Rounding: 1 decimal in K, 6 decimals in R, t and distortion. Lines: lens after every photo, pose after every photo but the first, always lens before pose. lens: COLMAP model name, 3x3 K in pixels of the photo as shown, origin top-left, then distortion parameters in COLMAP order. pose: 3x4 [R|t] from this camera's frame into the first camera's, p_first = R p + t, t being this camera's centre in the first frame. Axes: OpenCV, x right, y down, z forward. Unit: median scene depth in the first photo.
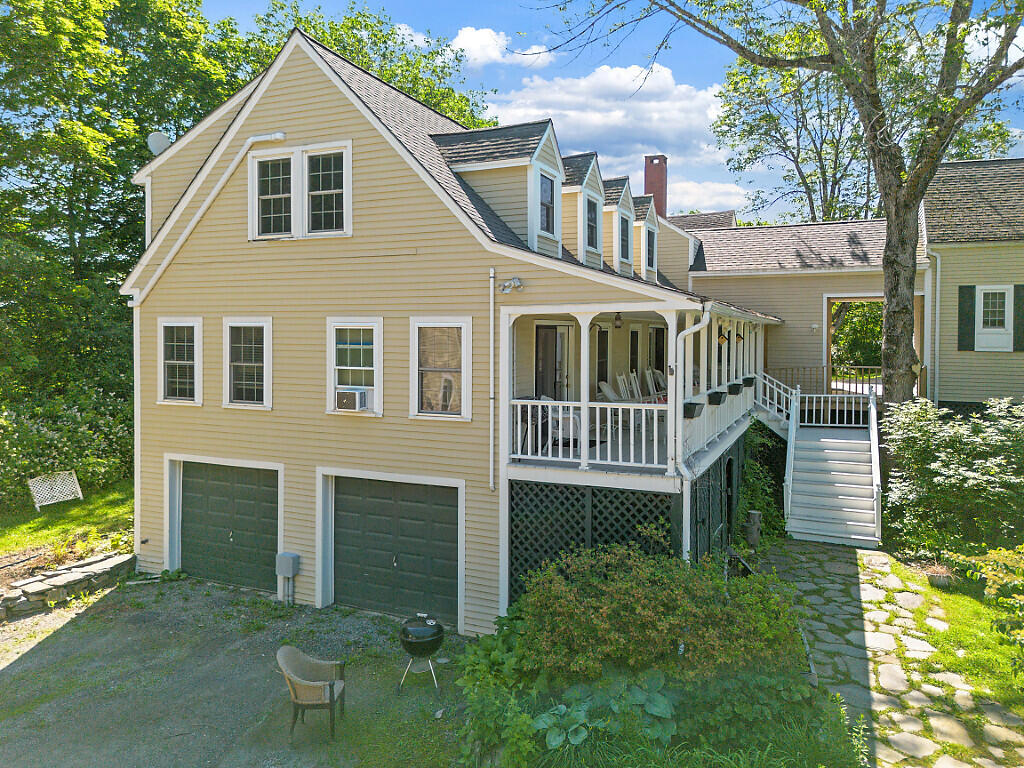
lens RADIAL K [[739.0, 0, 512.0], [0, 739.0, 384.0], [0, 0, 1]] dist [0.005103, 0.002027]
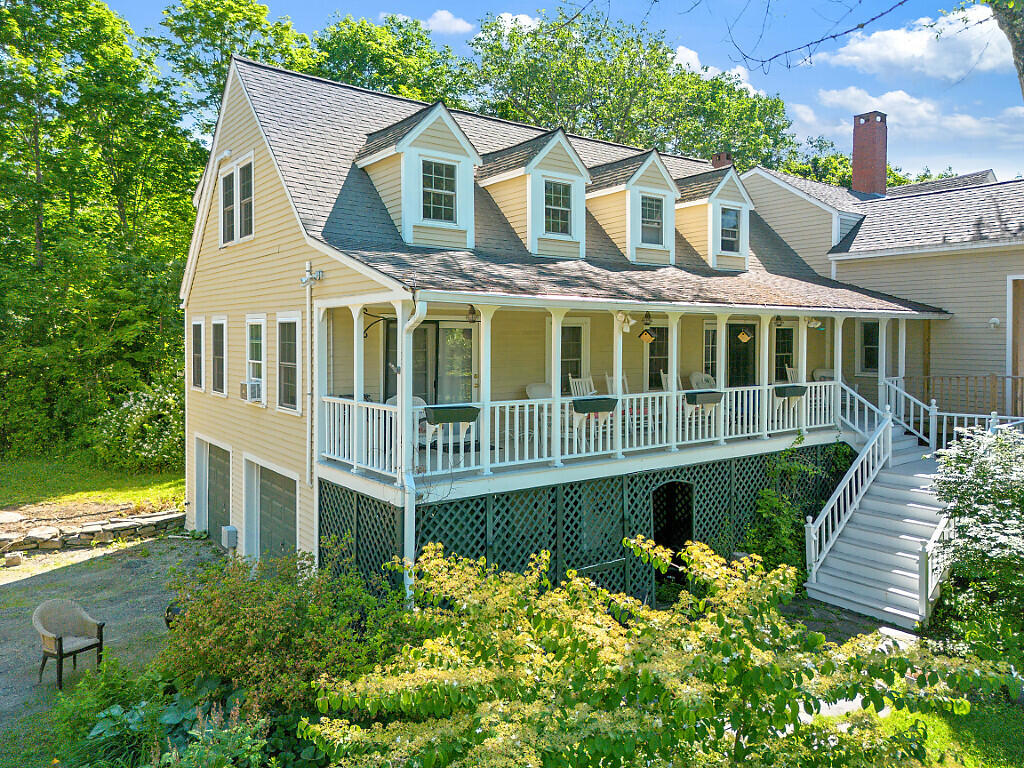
lens RADIAL K [[739.0, 0, 512.0], [0, 739.0, 384.0], [0, 0, 1]] dist [0.005103, 0.002027]
pose [[0.874436, 0.032835, -0.484028, 0.577106], [-0.033315, 0.999416, 0.007611, -0.008827], [0.483995, 0.009470, 0.875019, 0.219925]]
